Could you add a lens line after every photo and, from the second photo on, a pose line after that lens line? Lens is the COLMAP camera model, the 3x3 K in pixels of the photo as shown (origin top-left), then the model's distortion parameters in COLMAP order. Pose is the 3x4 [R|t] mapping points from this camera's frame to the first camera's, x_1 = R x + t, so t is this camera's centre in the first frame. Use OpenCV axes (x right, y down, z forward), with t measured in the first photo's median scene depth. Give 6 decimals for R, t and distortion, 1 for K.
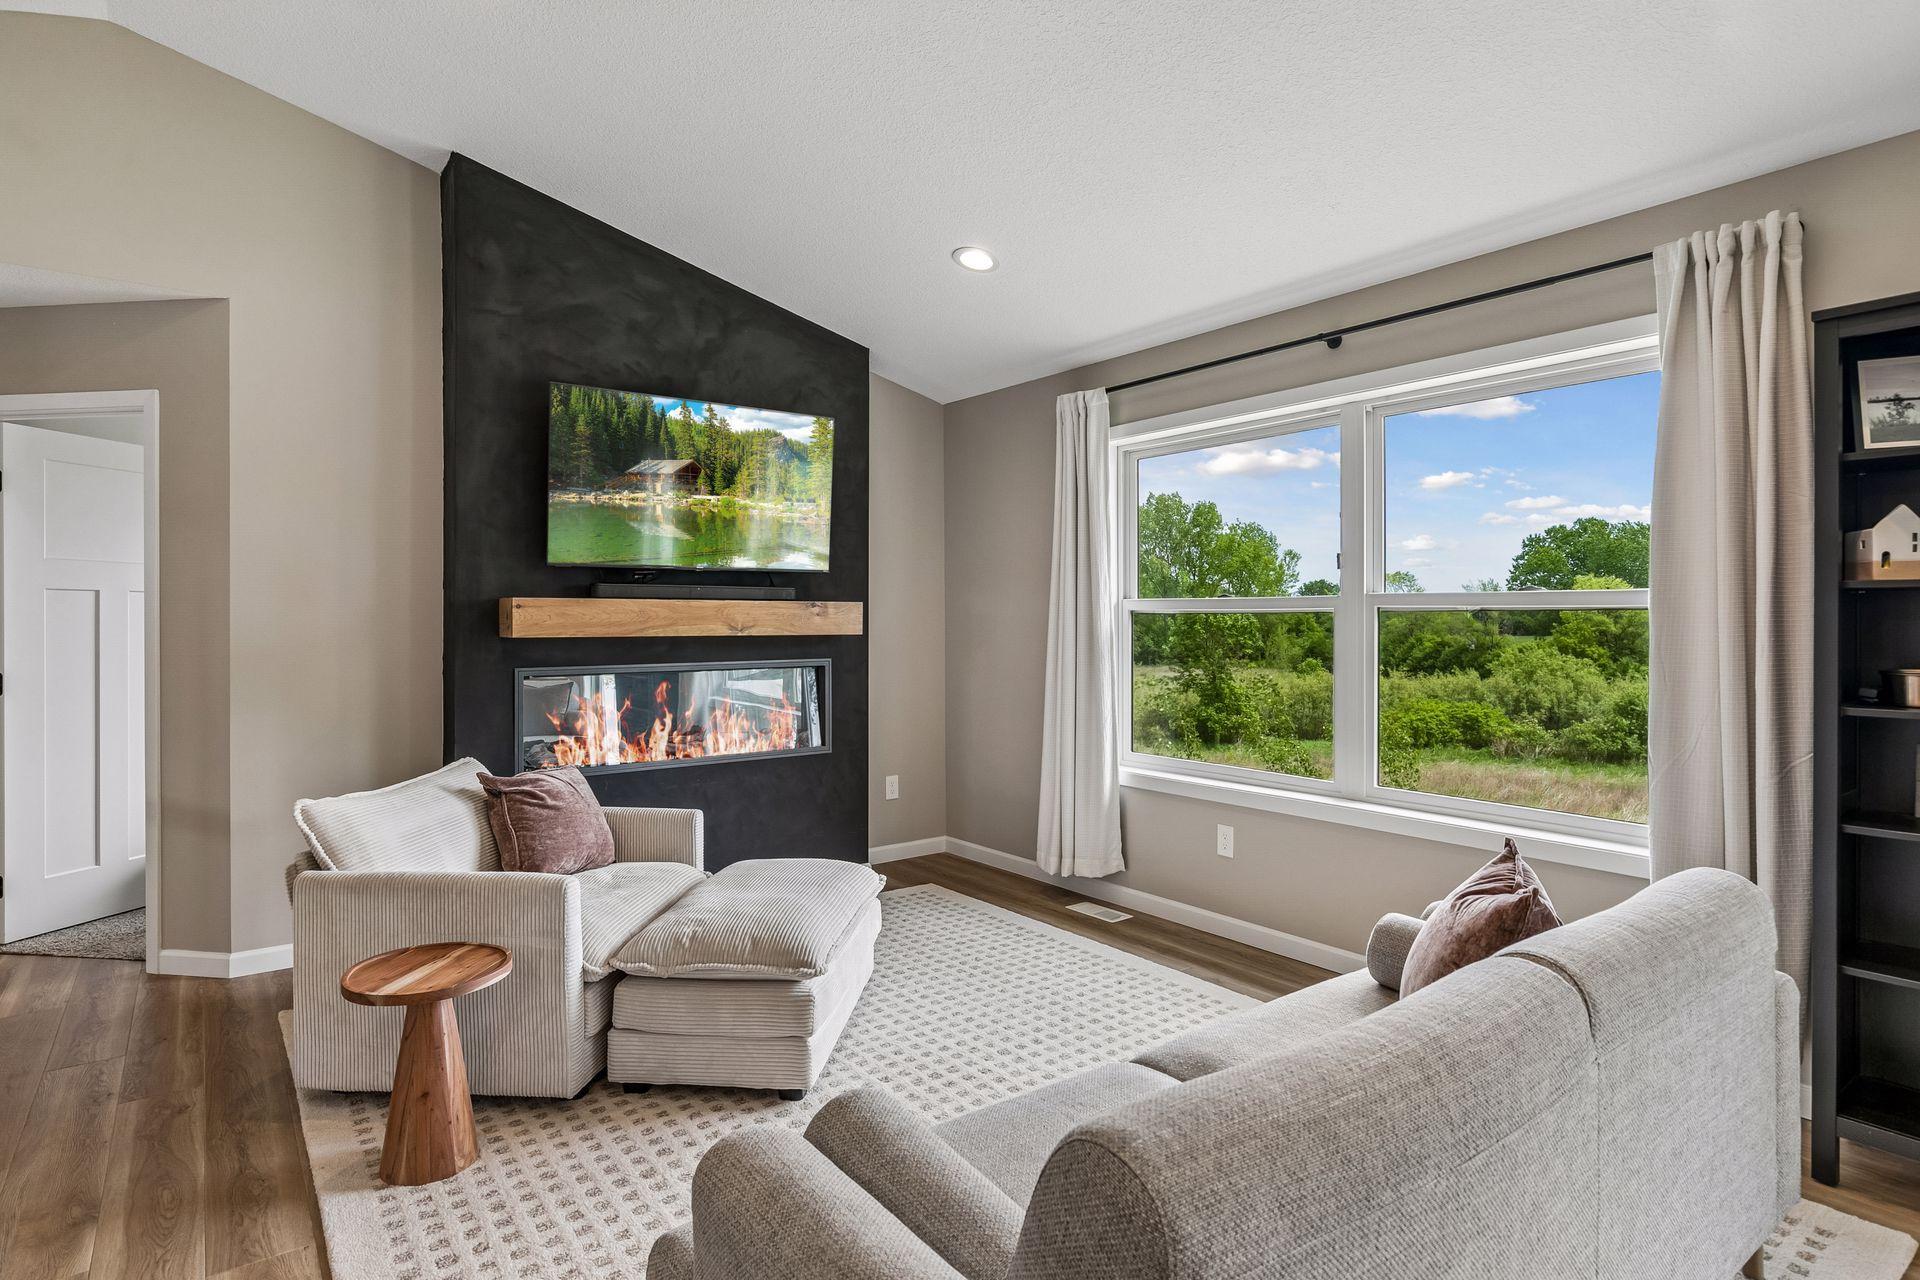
lens RADIAL K [[1015.3, 0, 958.9], [0, 1015.3, 634.2], [0, 0, 1]] dist [0.010586, -0.000434]
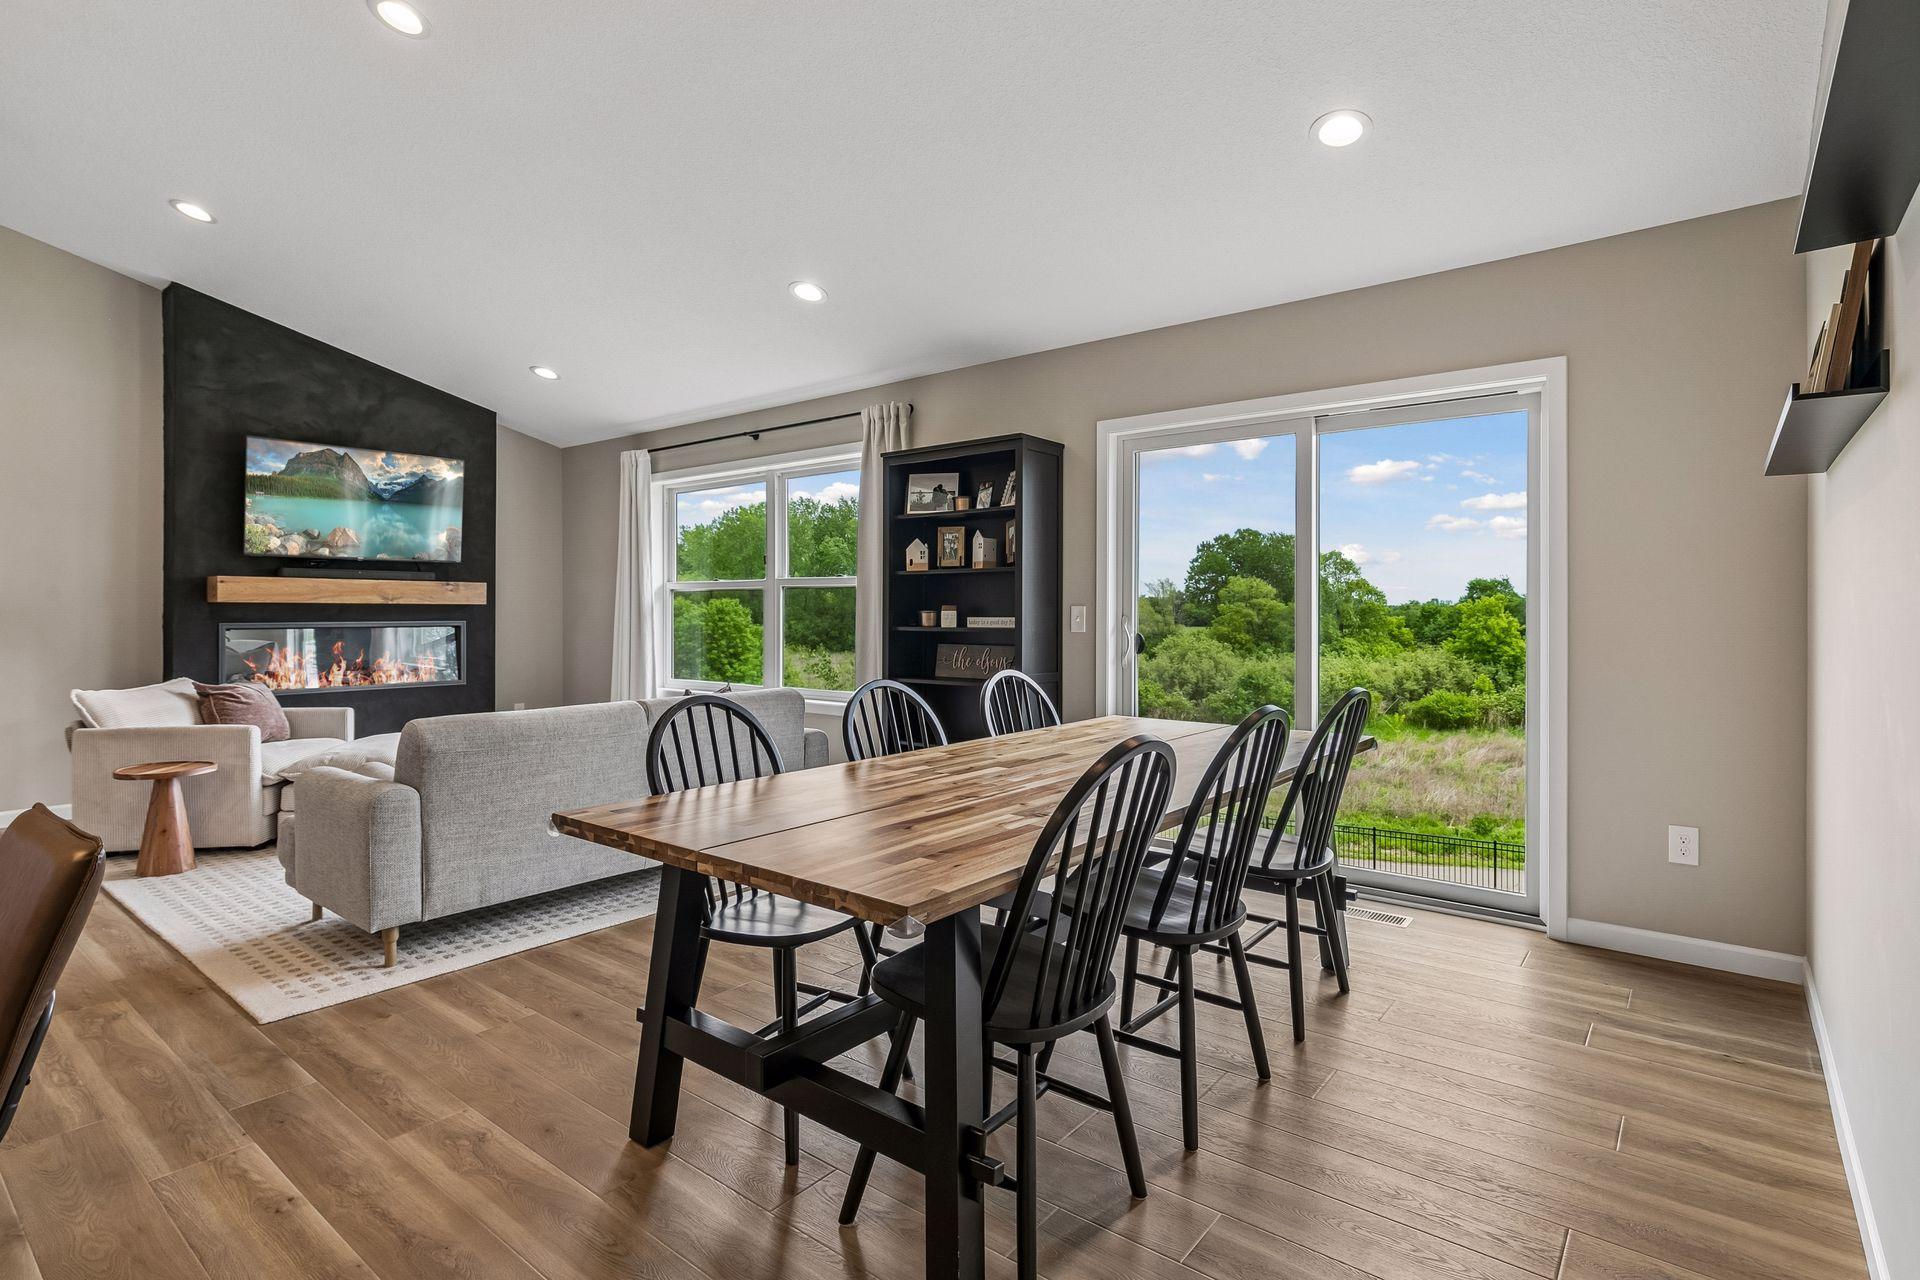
lens RADIAL K [[963.1, 0, 963.2], [0, 963.1, 622.3], [0, 0, 1]] dist [0.007082, -0.001535]
pose [[0.970717, -0.001030, 0.240223, 0.267030], [0.002223, 0.999986, -0.004697, 0.038587], [-0.240215, 0.005093, 0.970706, -0.604220]]
